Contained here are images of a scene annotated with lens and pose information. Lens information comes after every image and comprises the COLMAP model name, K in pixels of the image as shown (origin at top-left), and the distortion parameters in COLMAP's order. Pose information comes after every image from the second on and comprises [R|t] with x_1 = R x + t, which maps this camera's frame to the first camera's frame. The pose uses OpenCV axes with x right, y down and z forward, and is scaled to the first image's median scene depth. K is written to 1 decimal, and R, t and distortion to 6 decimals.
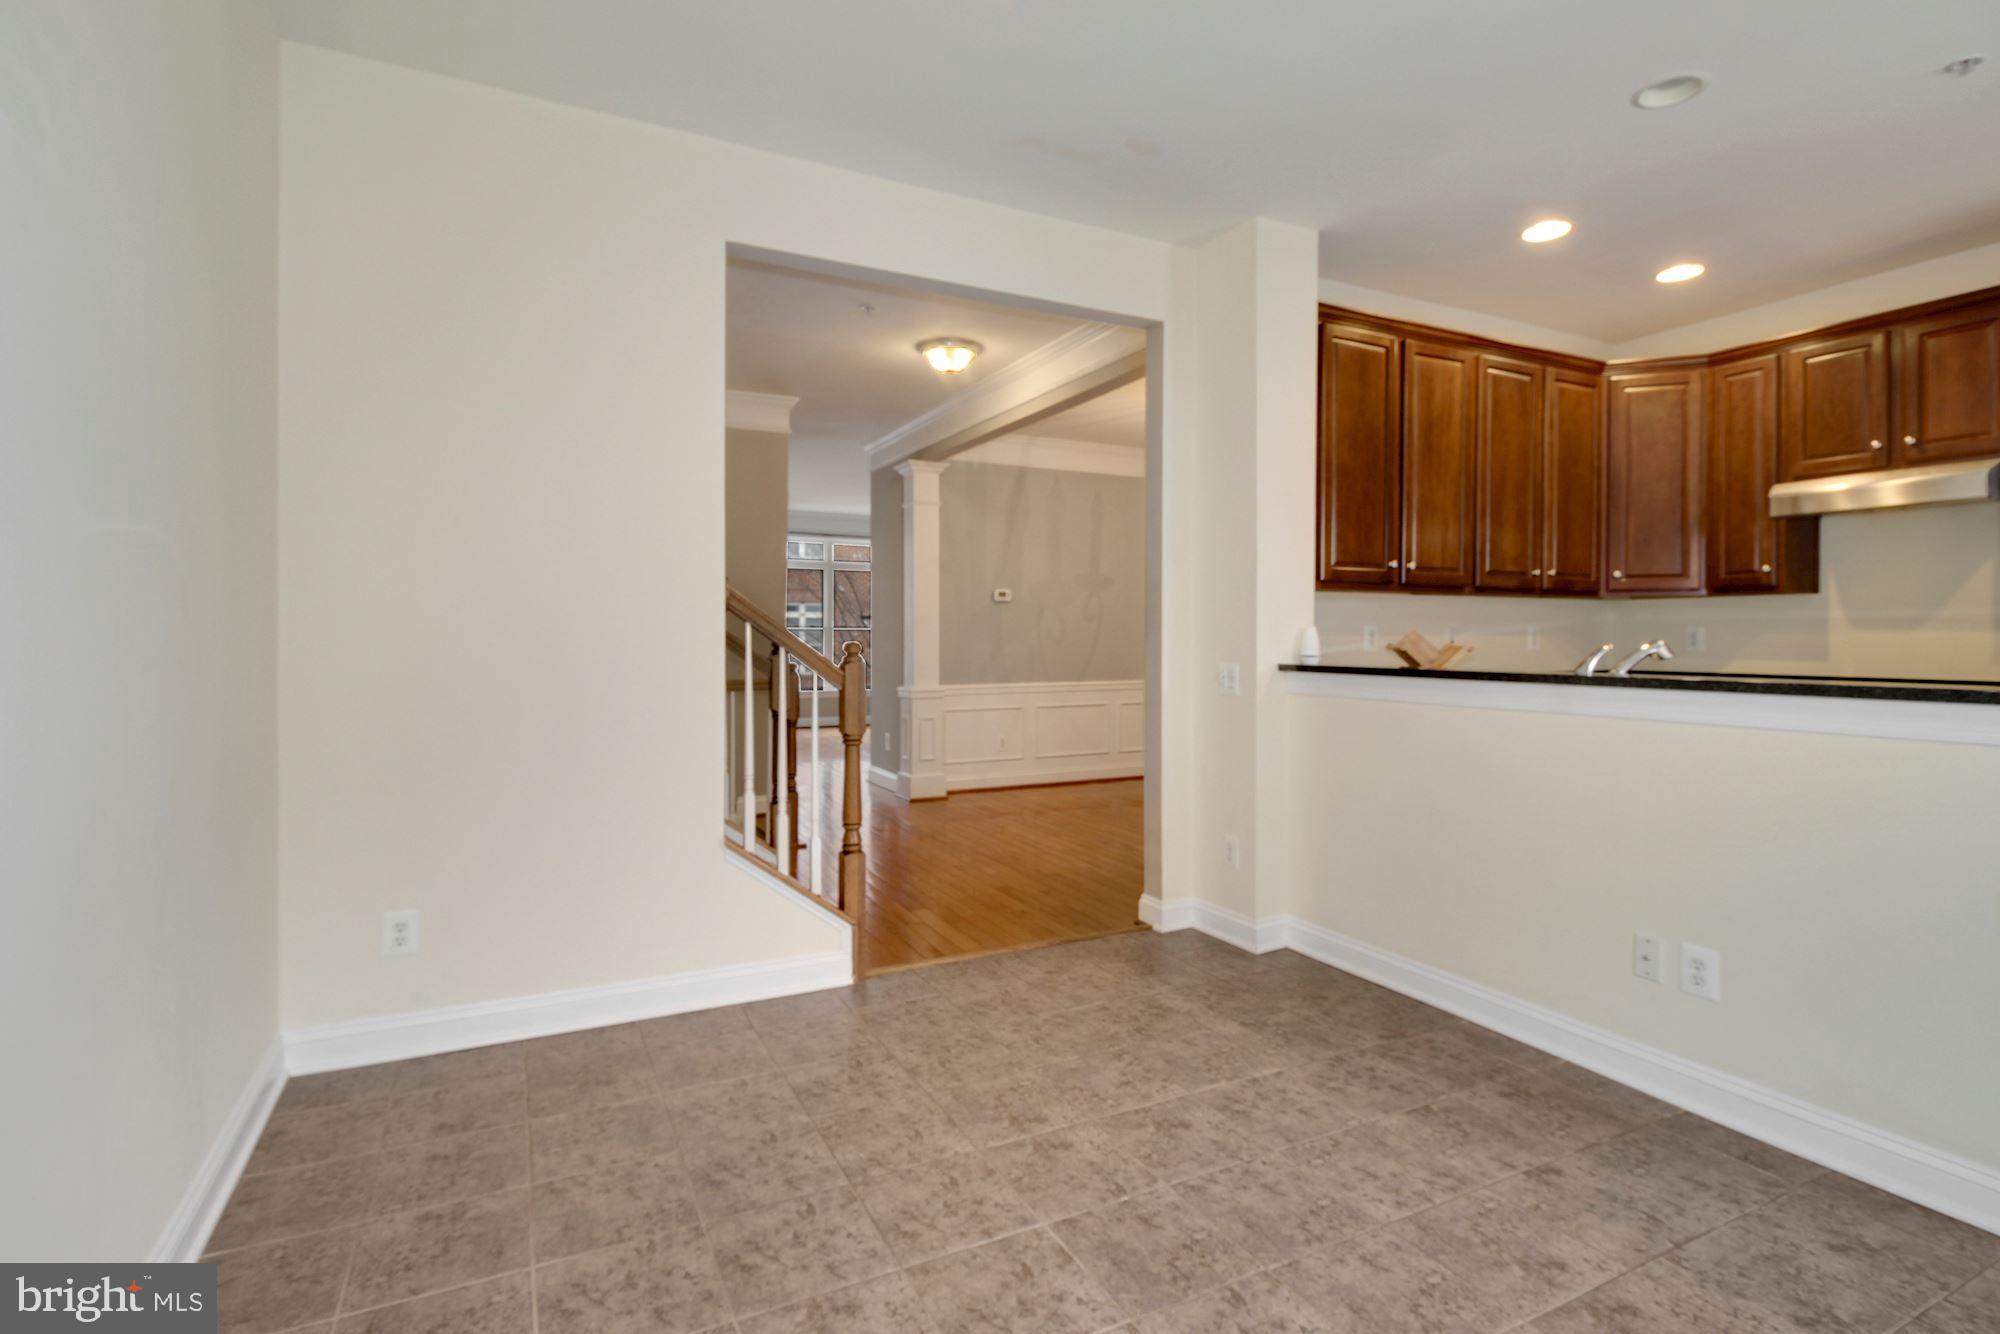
lens RADIAL K [[961.1, 0, 979.5], [0, 961.1, 659.8], [0, 0, 1]] dist [-0.001718, -0.003098]
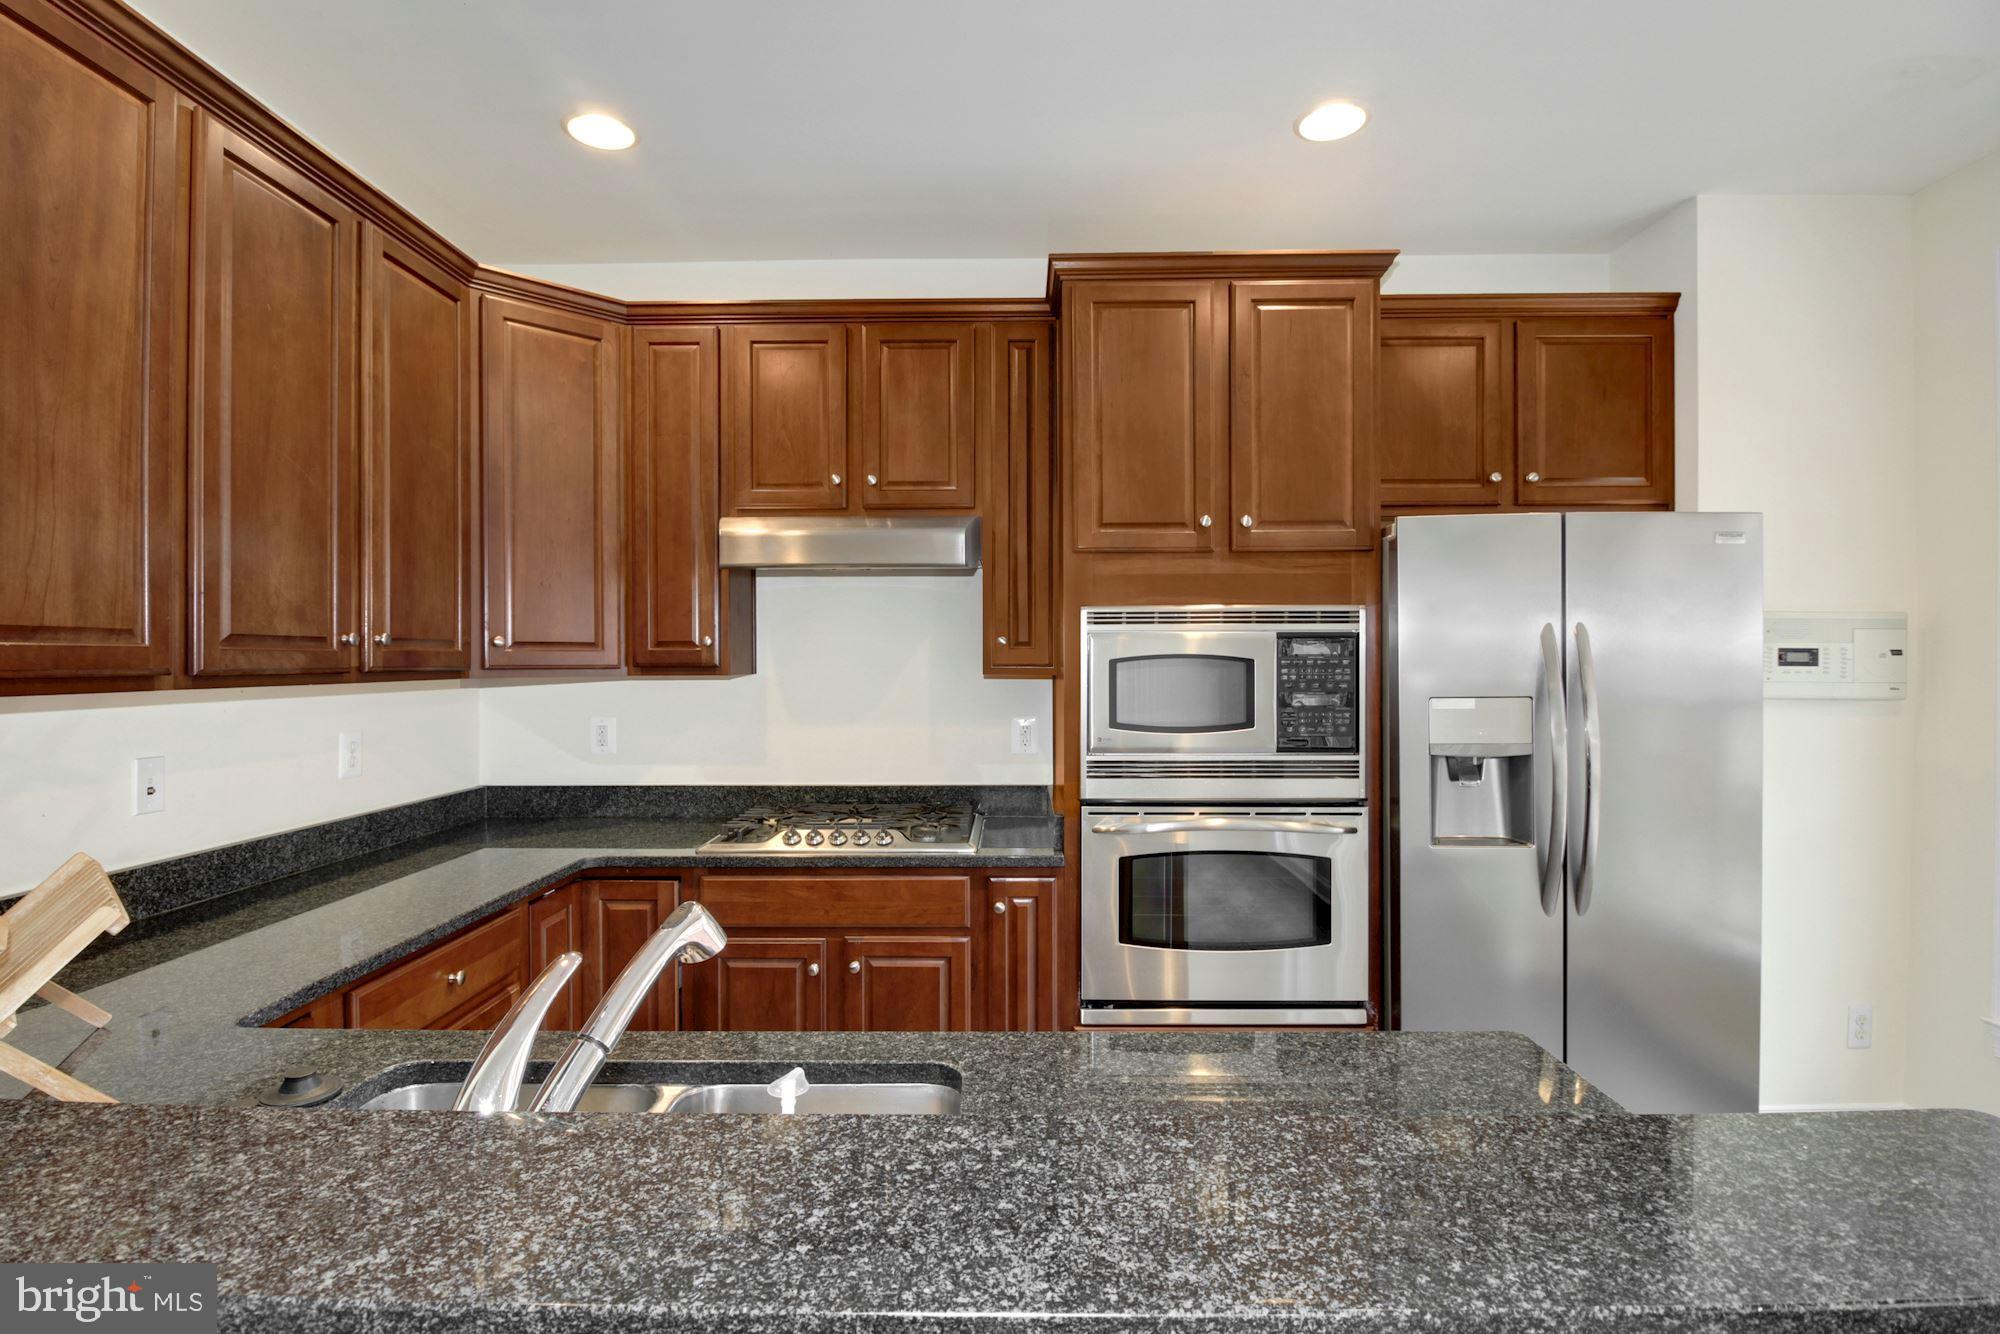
lens RADIAL K [[958.7, 0, 1025.3], [0, 958.7, 666.7], [0, 0, 1]] dist [-0.015727, -0.002711]
pose [[0.421907, -0.008813, 0.906596, 0.297034], [0.023237, 0.999729, -0.001095, -0.069202], [-0.906341, 0.021529, 0.421997, 0.502970]]
